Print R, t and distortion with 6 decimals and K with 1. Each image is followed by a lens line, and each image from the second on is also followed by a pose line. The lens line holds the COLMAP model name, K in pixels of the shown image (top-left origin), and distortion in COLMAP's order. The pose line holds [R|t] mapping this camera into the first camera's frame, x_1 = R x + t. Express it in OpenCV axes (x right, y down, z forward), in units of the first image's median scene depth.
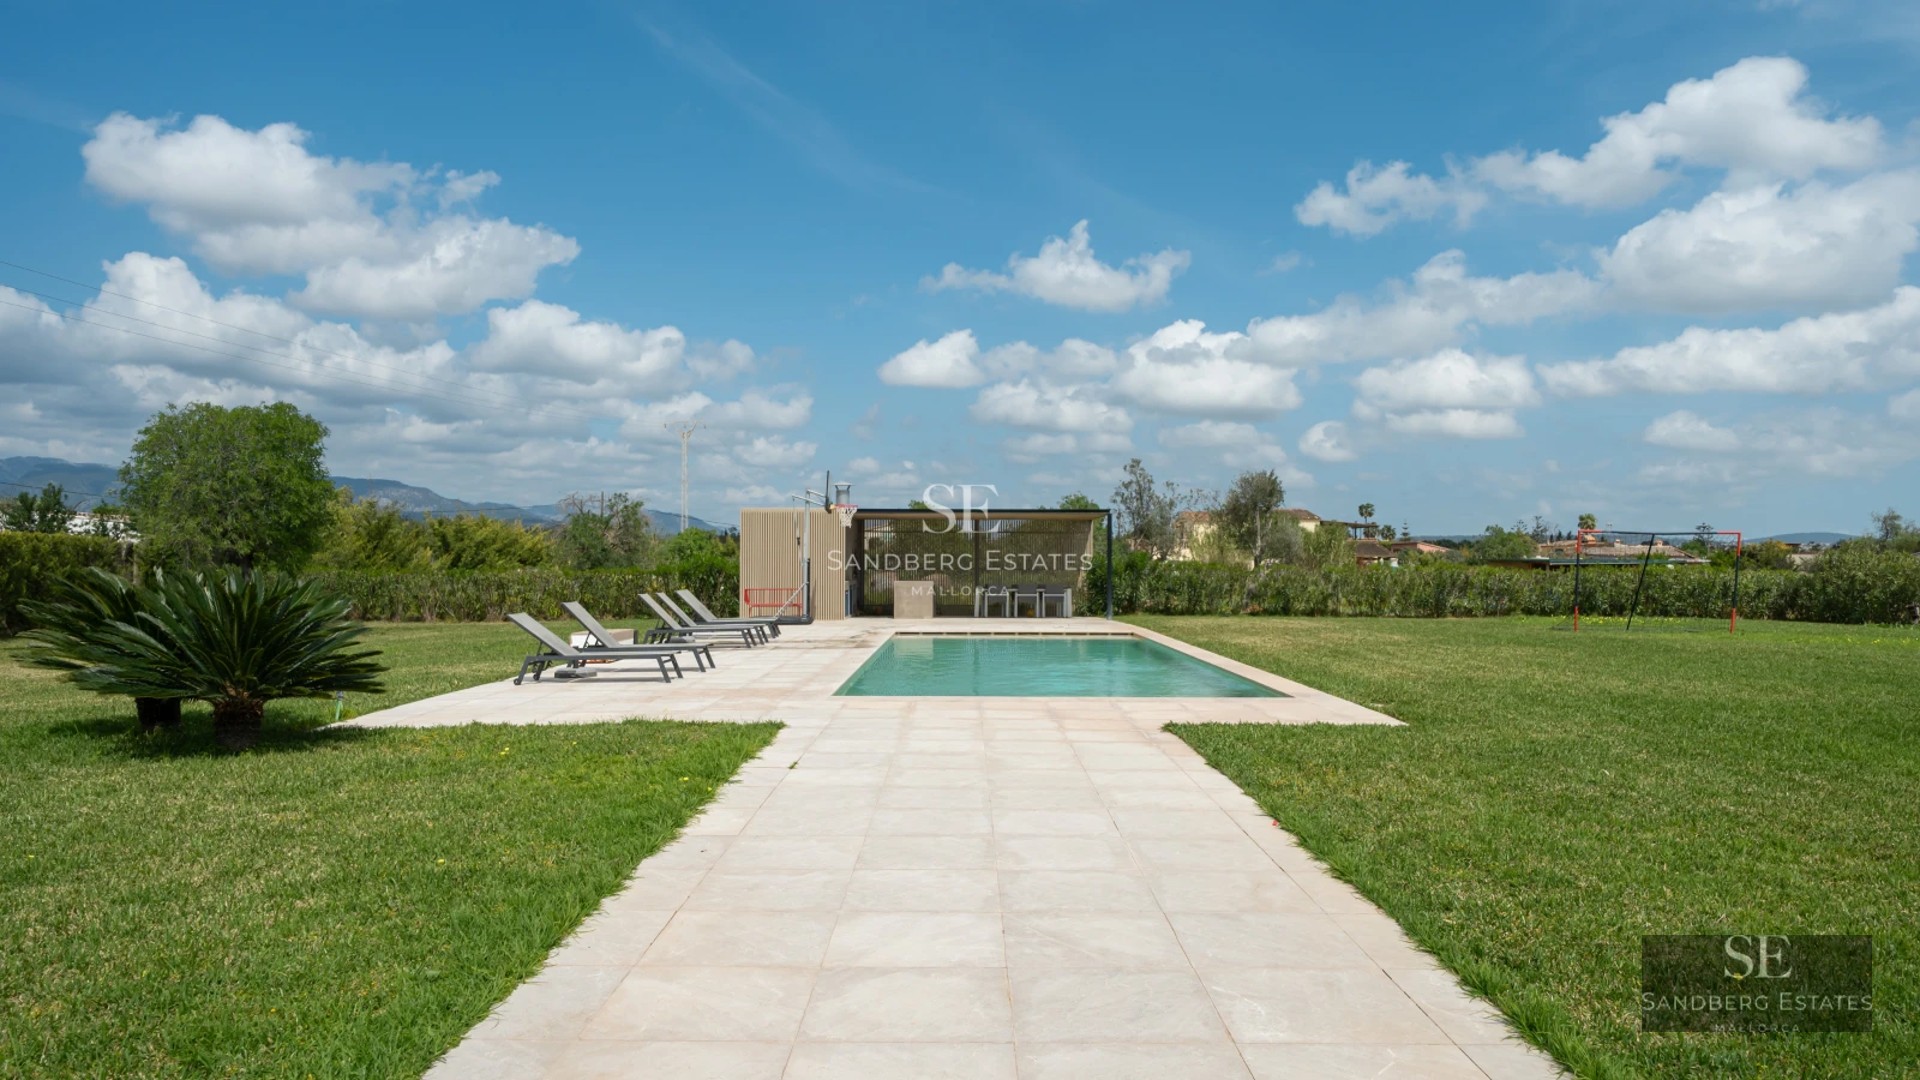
lens RADIAL K [[1341.2, 0, 960.0], [0, 1341.2, 540.0], [0, 0, 1]] dist [0.000375, -0.000124]
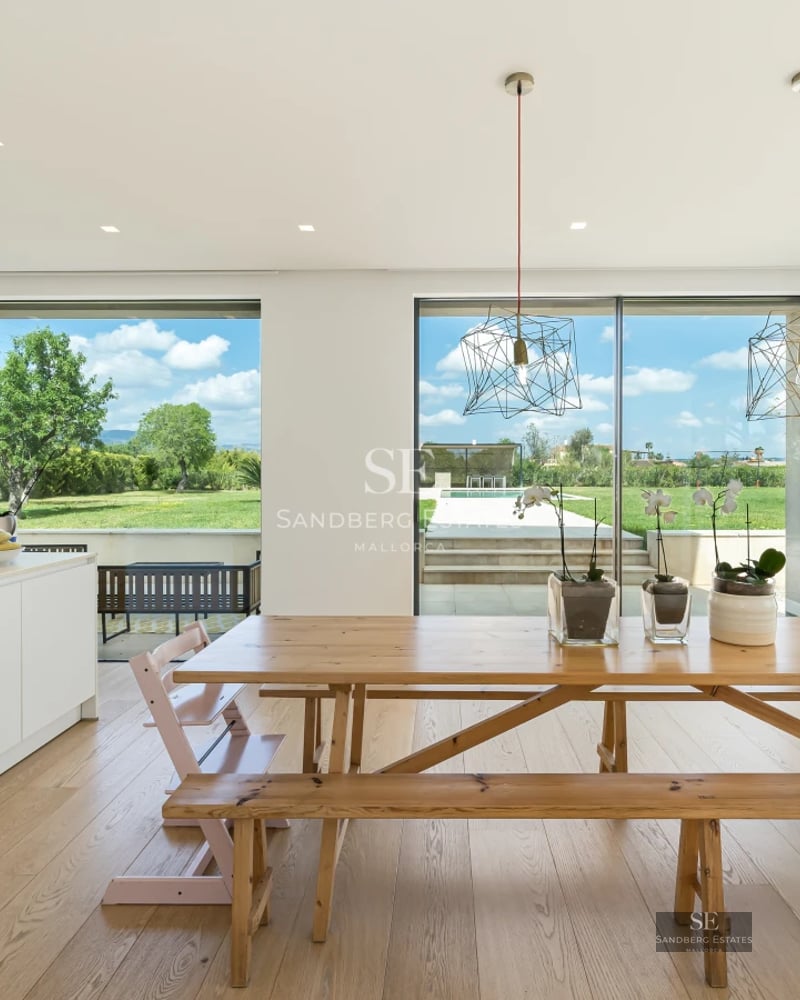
lens RADIAL K [[1242.3, 0, 400.0], [0, 1242.3, 500.0], [0, 0, 1]] dist [0.000710, -0.001432]
pose [[0.999859, -0.004676, 0.016146, -0.144187], [0.004443, 0.999886, 0.014459, 0.045220], [-0.016211, -0.014386, 0.999765, -1.243859]]
